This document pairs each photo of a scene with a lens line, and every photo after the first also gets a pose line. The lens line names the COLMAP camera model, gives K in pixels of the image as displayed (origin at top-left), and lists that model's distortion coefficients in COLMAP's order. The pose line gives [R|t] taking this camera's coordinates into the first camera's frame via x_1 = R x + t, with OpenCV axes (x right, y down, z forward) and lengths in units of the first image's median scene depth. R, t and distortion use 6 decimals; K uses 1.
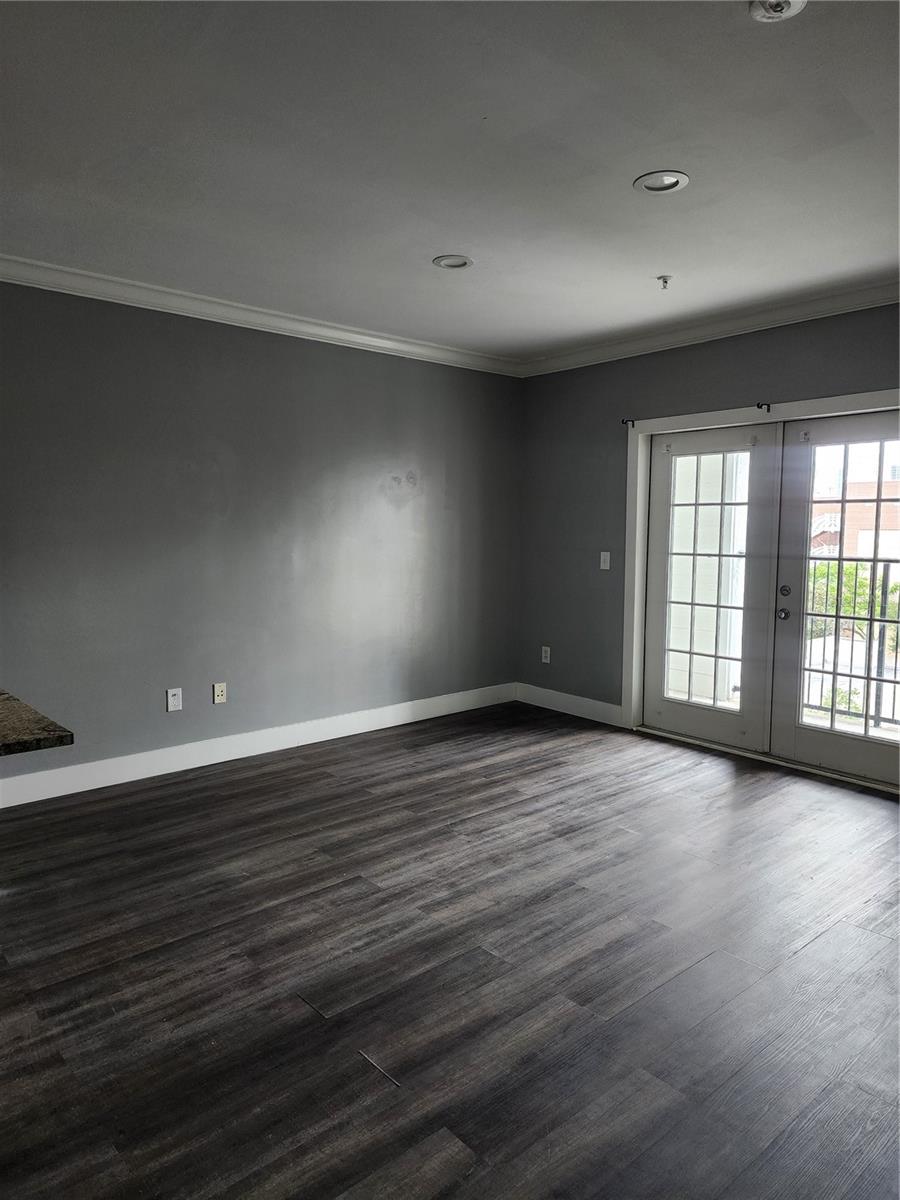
lens RADIAL K [[807.3, 0, 454.8], [0, 807.3, 593.6], [0, 0, 1]] dist [0.048385, -0.031142]
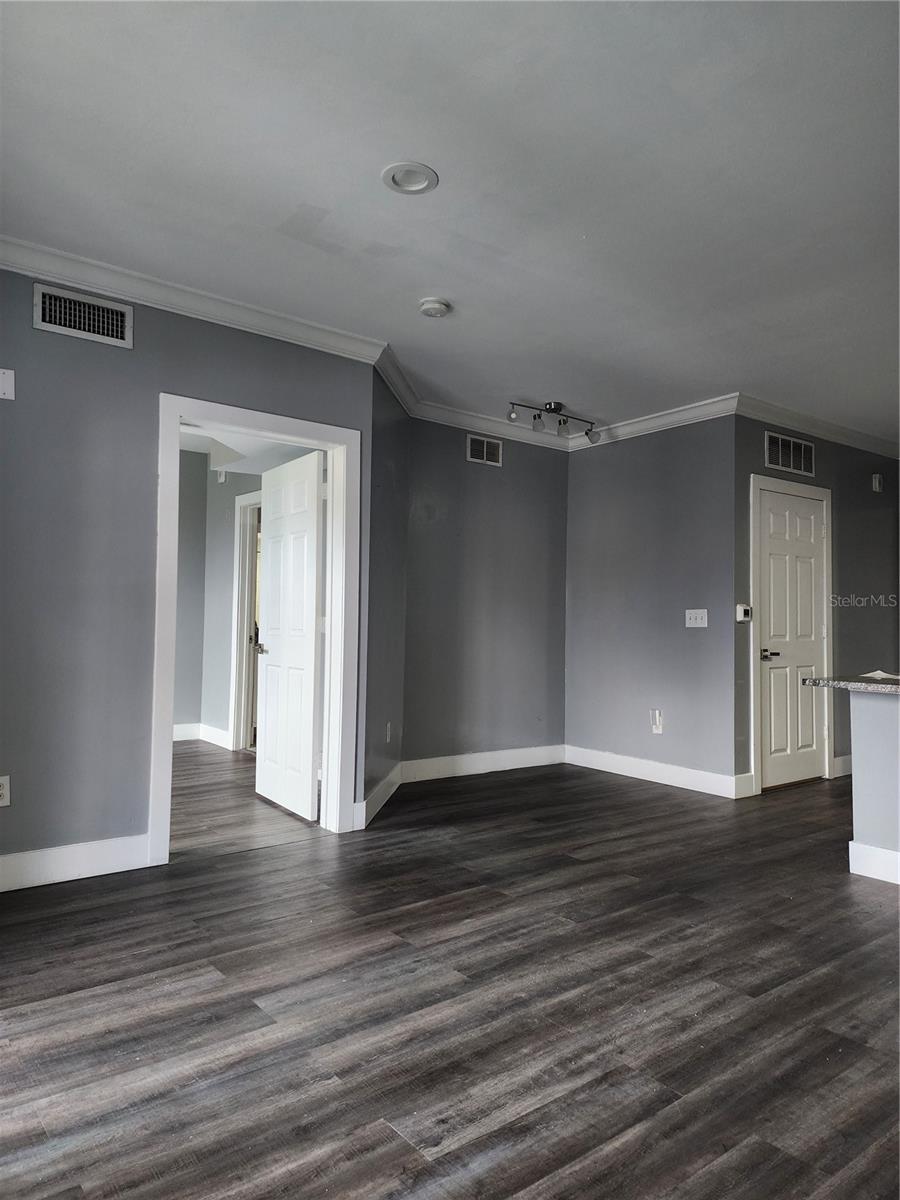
lens RADIAL K [[807.3, 0, 444.6], [0, 807.3, 599.3], [0, 0, 1]] dist [0.048385, -0.031142]
pose [[-0.997987, -0.016501, 0.061242, 0.127865], [-0.012904, 0.998194, 0.058673, -0.059147], [-0.062100, 0.057765, -0.996397, 1.774200]]
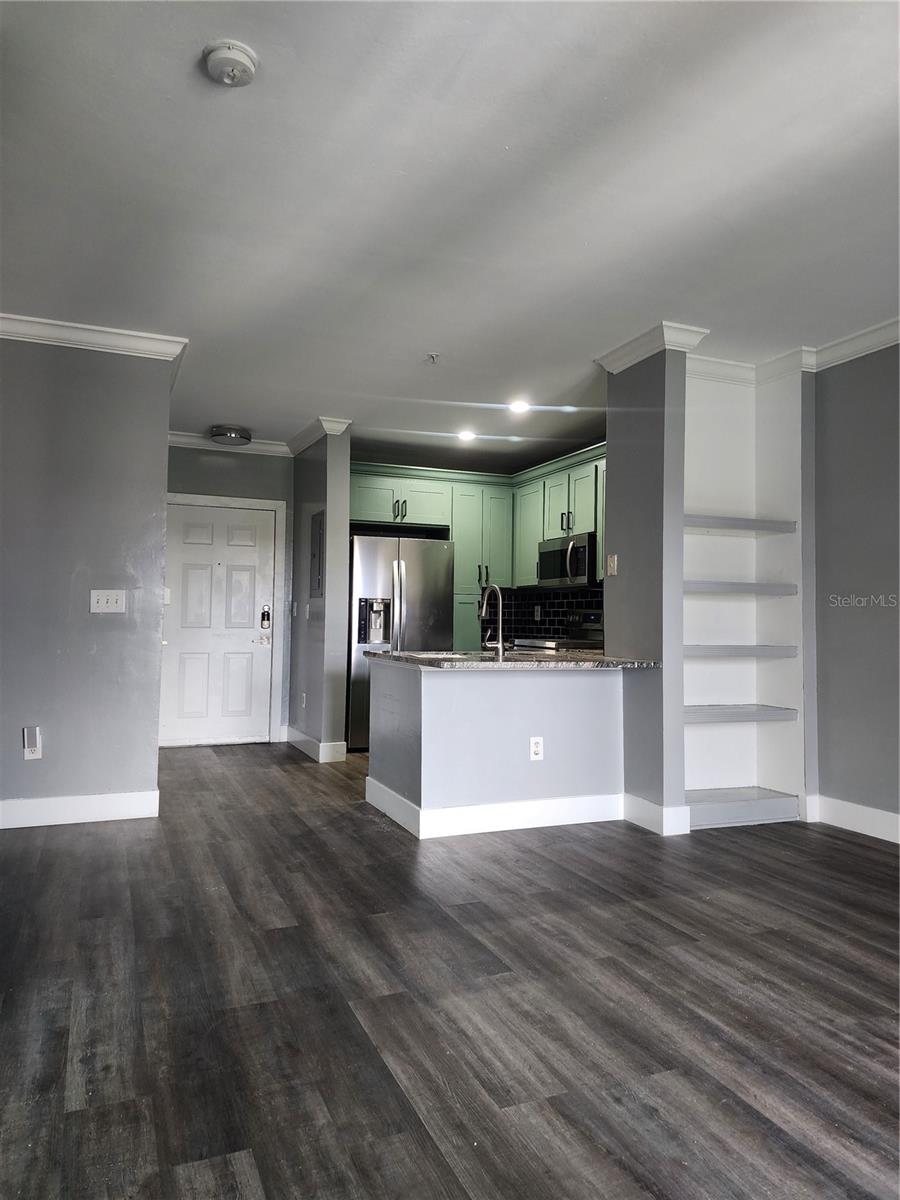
lens RADIAL K [[807.3, 0, 446.6], [0, 807.3, 592.7], [0, 0, 1]] dist [0.048385, -0.031142]
pose [[-0.314296, -0.038749, -0.948534, 0.807713], [-0.097732, 0.995178, -0.008271, 0.016207], [0.944281, 0.090103, -0.316567, 1.004340]]
